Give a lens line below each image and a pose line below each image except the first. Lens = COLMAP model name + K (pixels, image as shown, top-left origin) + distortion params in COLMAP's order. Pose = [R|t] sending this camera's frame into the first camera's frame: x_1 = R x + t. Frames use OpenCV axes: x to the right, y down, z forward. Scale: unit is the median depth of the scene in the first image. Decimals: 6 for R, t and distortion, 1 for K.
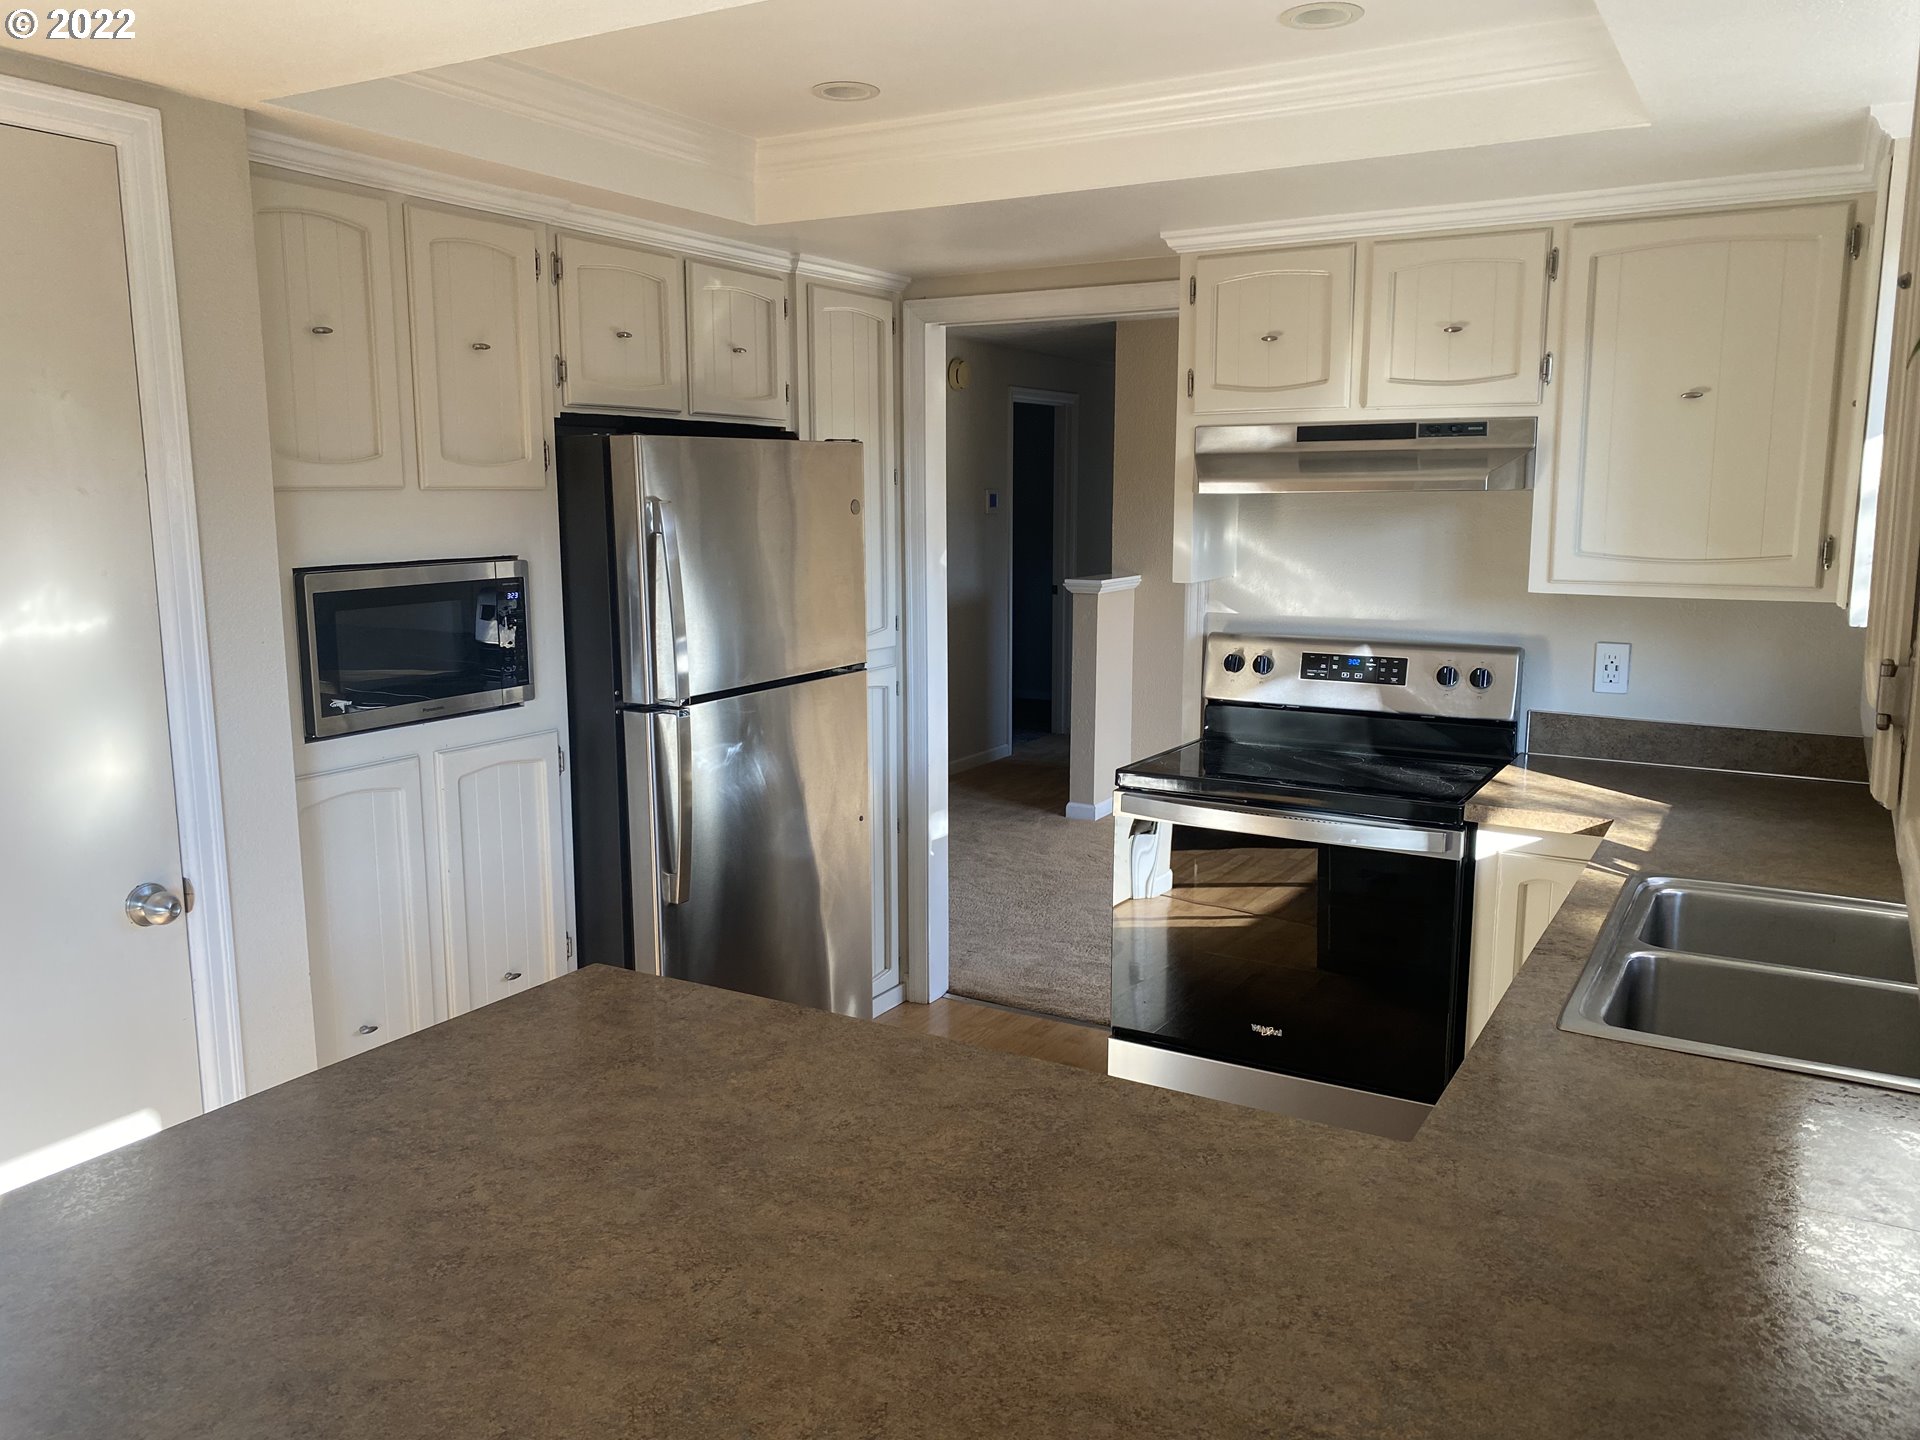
lens RADIAL K [[1478.9, 0, 956.6], [0, 1478.9, 702.1], [0, 0, 1]] dist [0.023397, -0.017661]
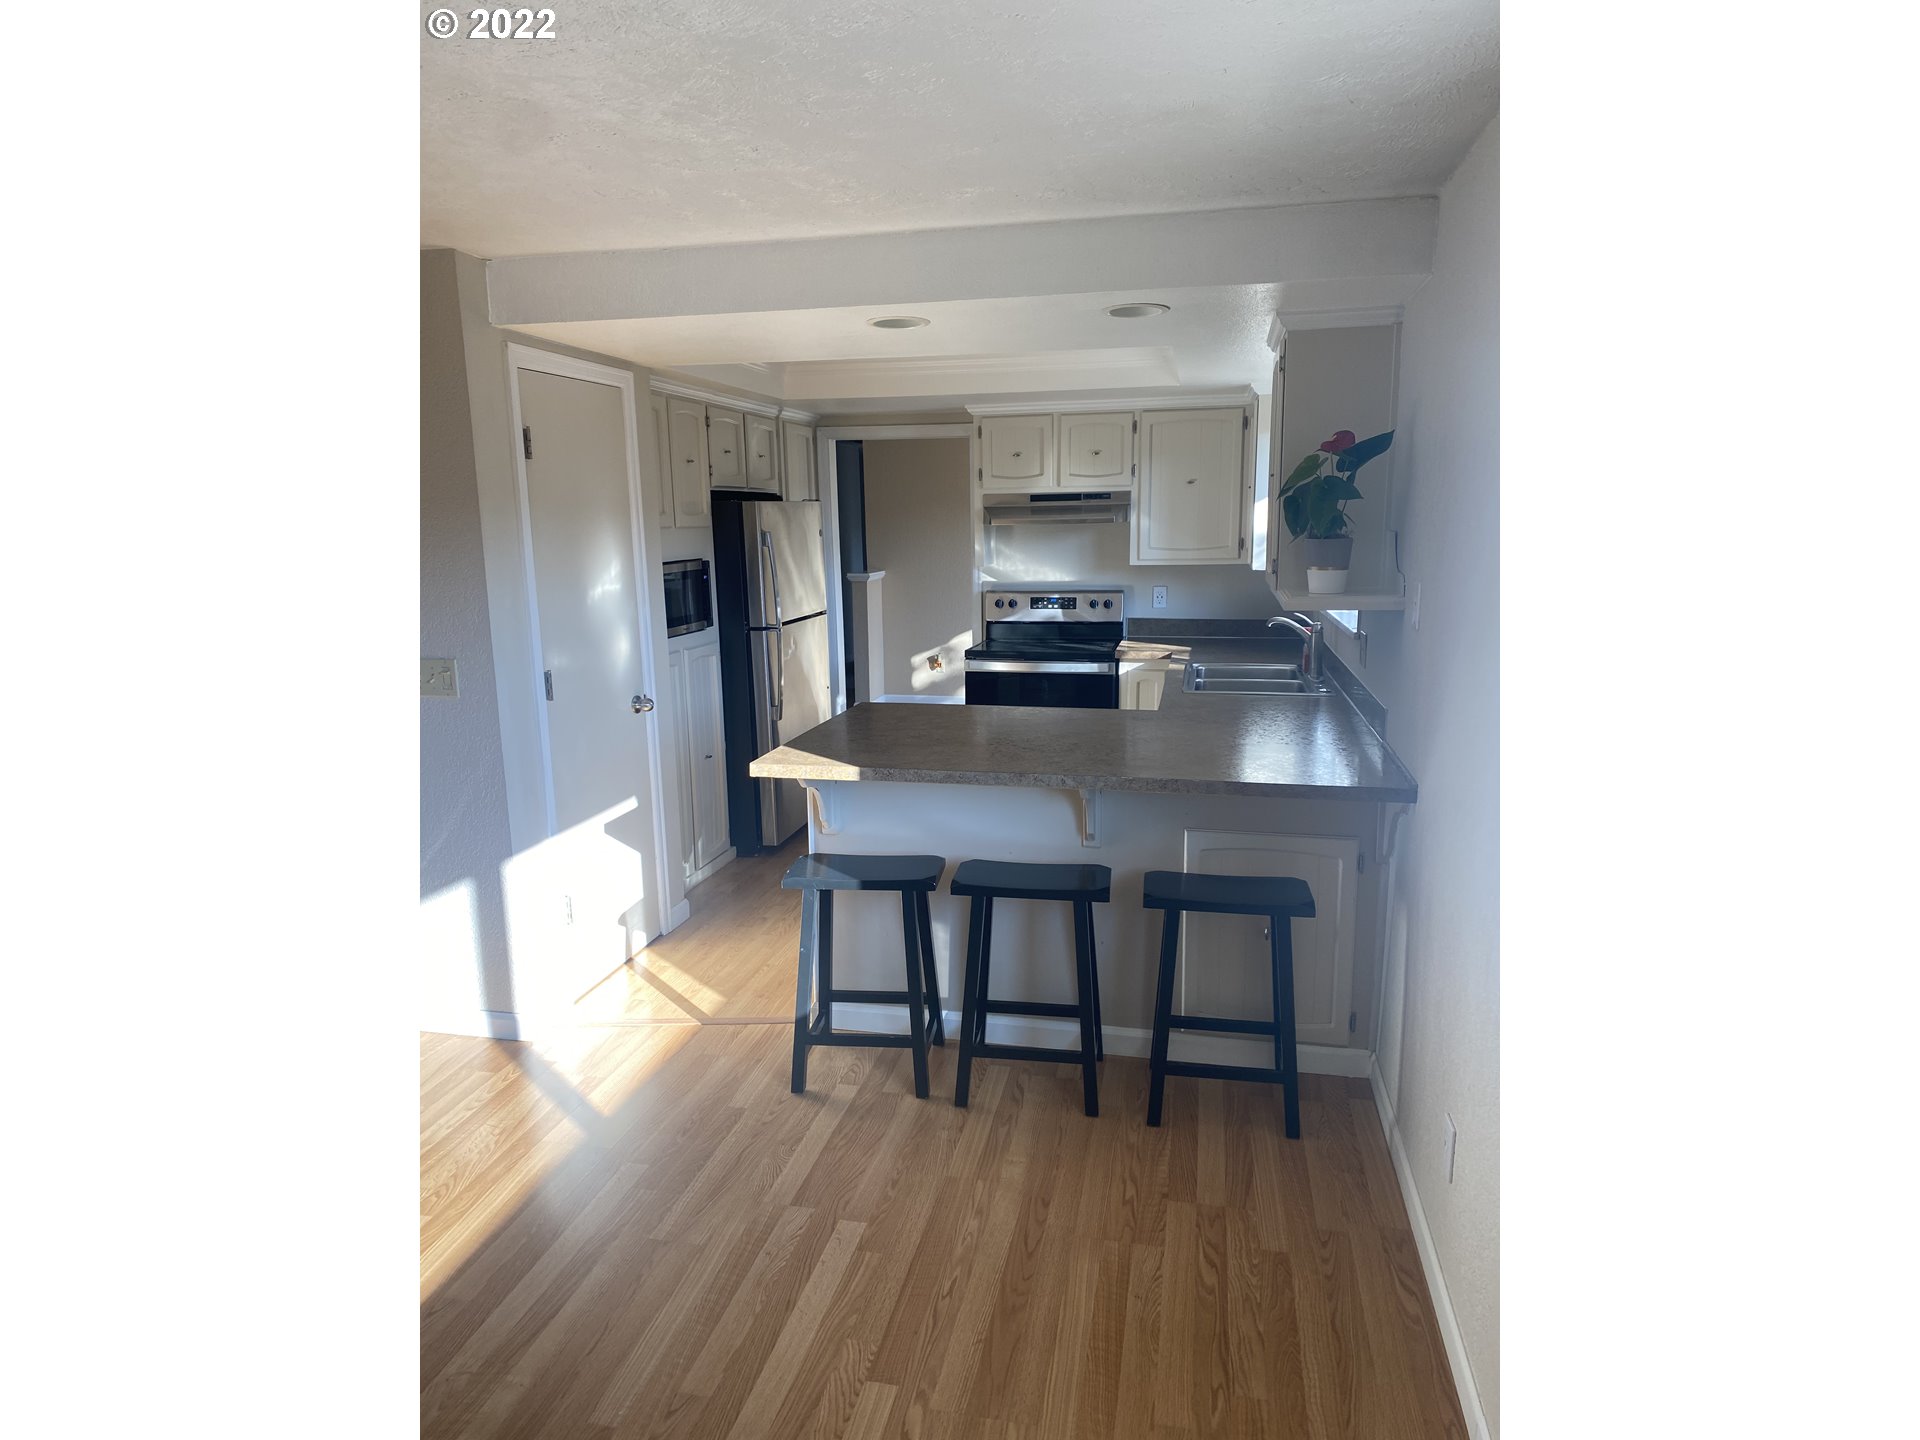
lens RADIAL K [[1113.1, 0, 960.3], [0, 1113.1, 730.0], [0, 0, 1]] dist [0.031517, -0.004104]
pose [[0.952584, -0.068801, 0.296394, -0.414333], [0.055745, 0.997075, 0.052287, 0.079846], [-0.299124, -0.033285, 0.953633, -0.621640]]
